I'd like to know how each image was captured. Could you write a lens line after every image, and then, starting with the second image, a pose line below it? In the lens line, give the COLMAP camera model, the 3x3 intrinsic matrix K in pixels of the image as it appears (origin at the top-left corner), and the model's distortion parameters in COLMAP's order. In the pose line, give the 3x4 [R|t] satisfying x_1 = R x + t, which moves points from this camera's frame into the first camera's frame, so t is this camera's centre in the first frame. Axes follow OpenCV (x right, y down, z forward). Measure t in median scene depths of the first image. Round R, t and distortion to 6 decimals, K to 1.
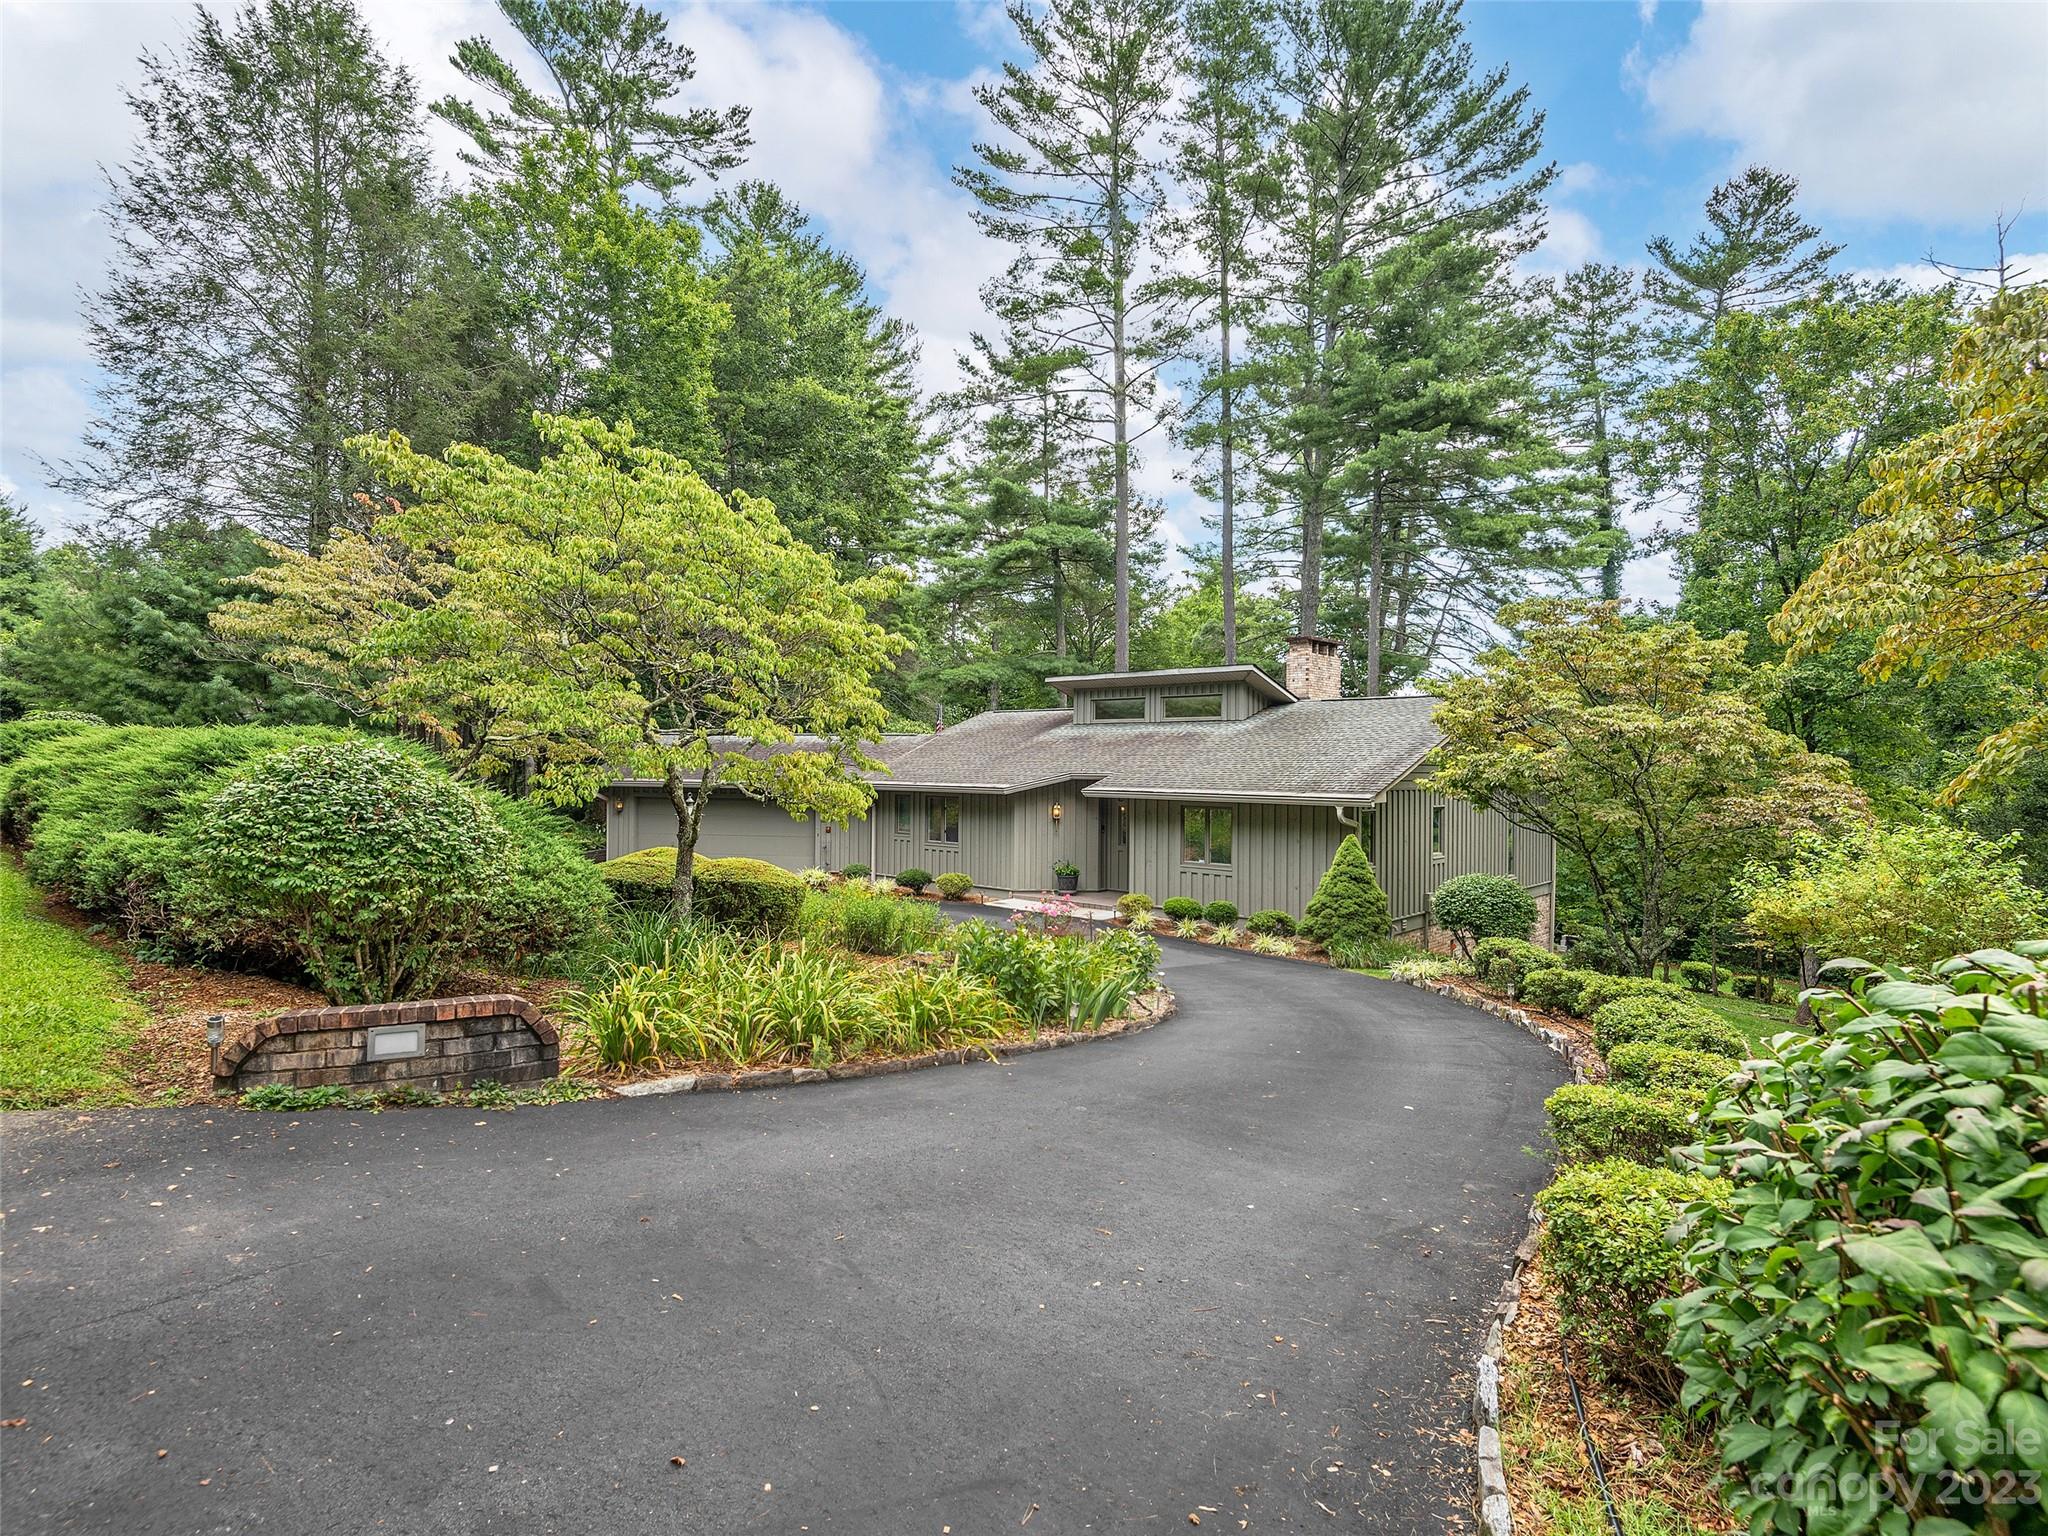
lens RADIAL K [[1069.4, 0, 1010.5], [0, 1069.4, 756.0], [0, 0, 1]] dist [0.040827, -0.027587]
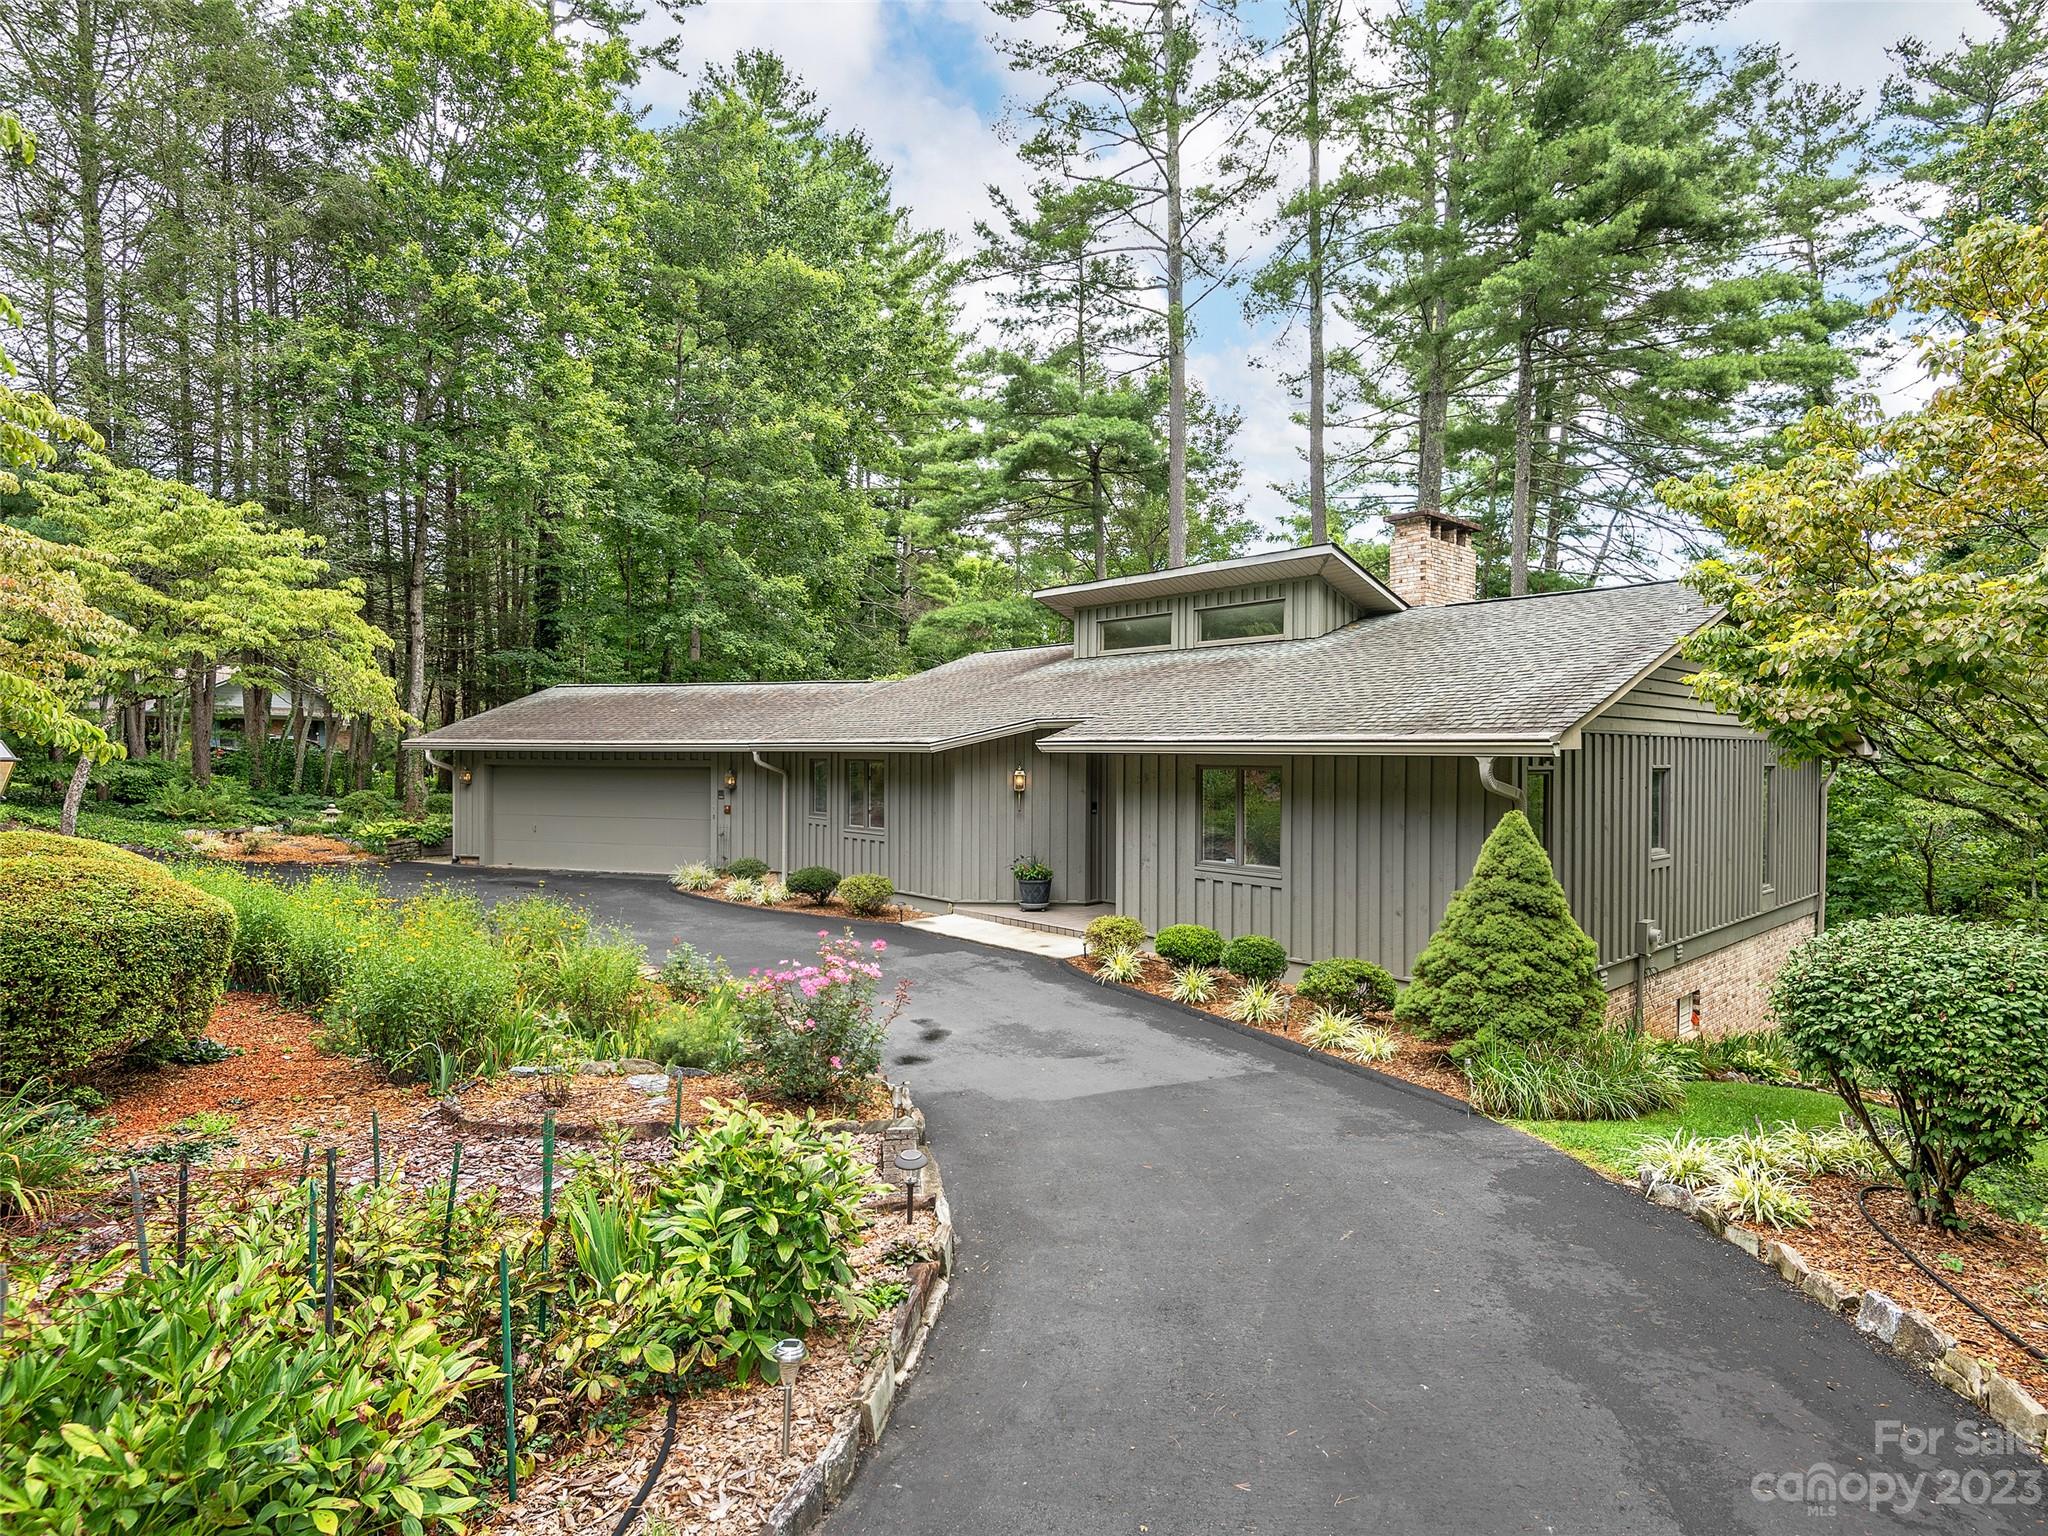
lens RADIAL K [[1069.4, 0, 1010.5], [0, 1069.4, 756.0], [0, 0, 1]] dist [0.040827, -0.027587]
pose [[0.995066, -0.002351, -0.099188, 0.089736], [0.003501, 0.999929, 0.011421, 0.026475], [0.099154, -0.011712, 0.995003, 0.315359]]
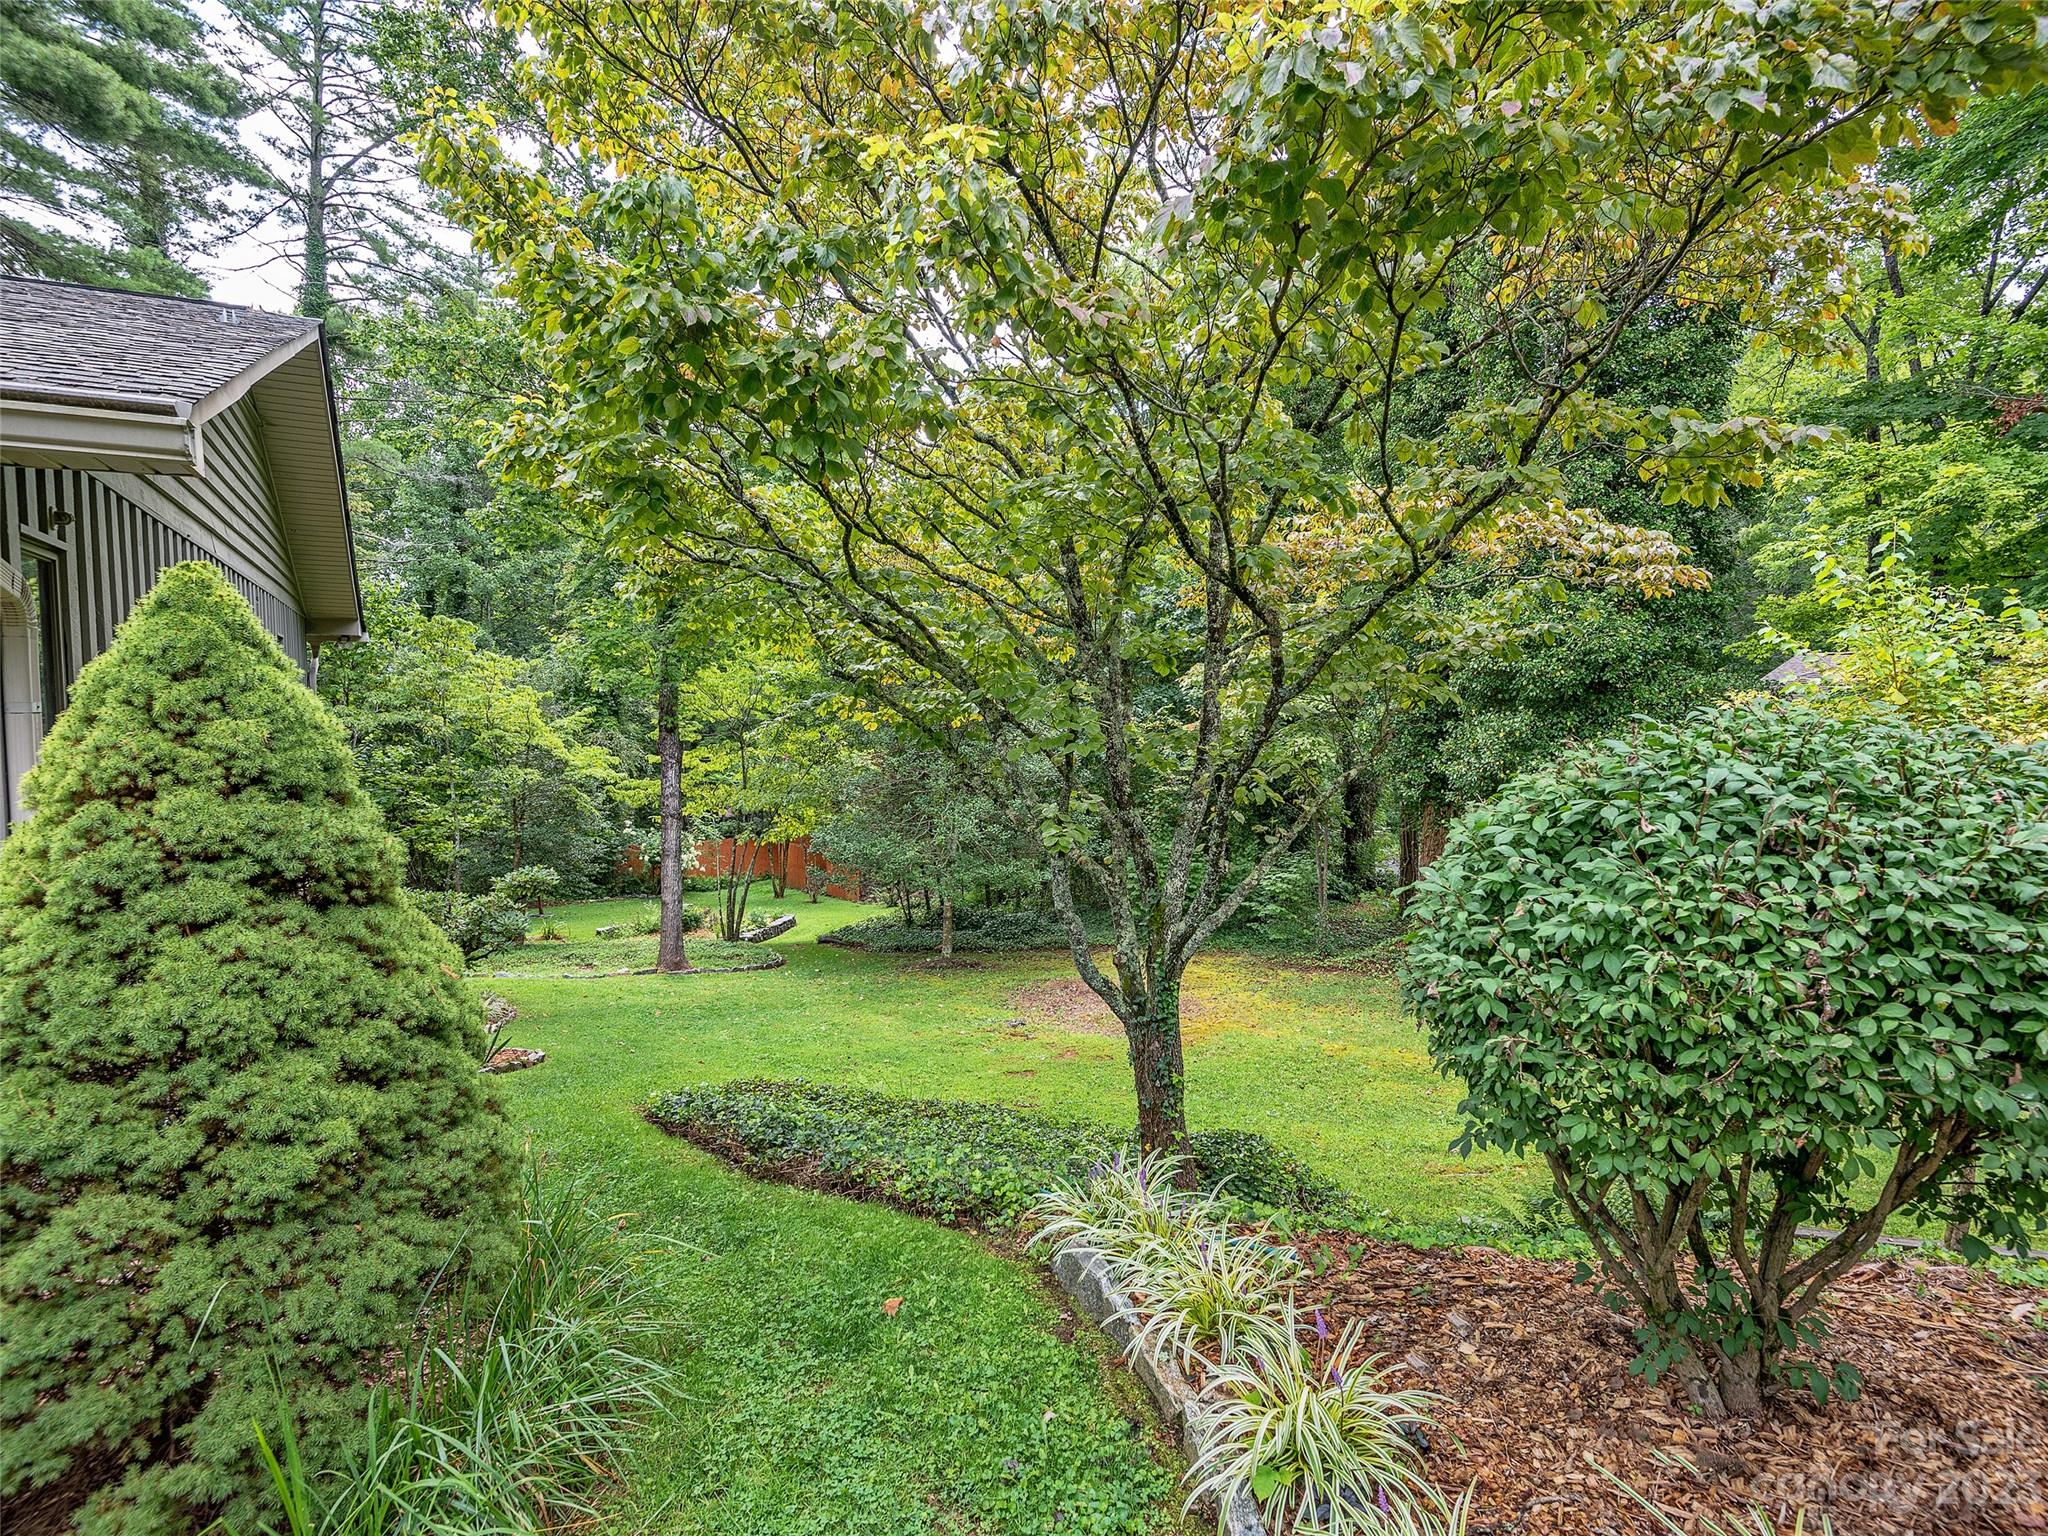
lens RADIAL K [[1069.4, 0, 1010.5], [0, 1069.4, 756.0], [0, 0, 1]] dist [0.040827, -0.027587]
pose [[0.324528, -0.067249, 0.943483, 0.135423], [-0.005287, 0.997325, 0.072905, 0.053399], [-0.945861, -0.028648, 0.323304, 0.528475]]
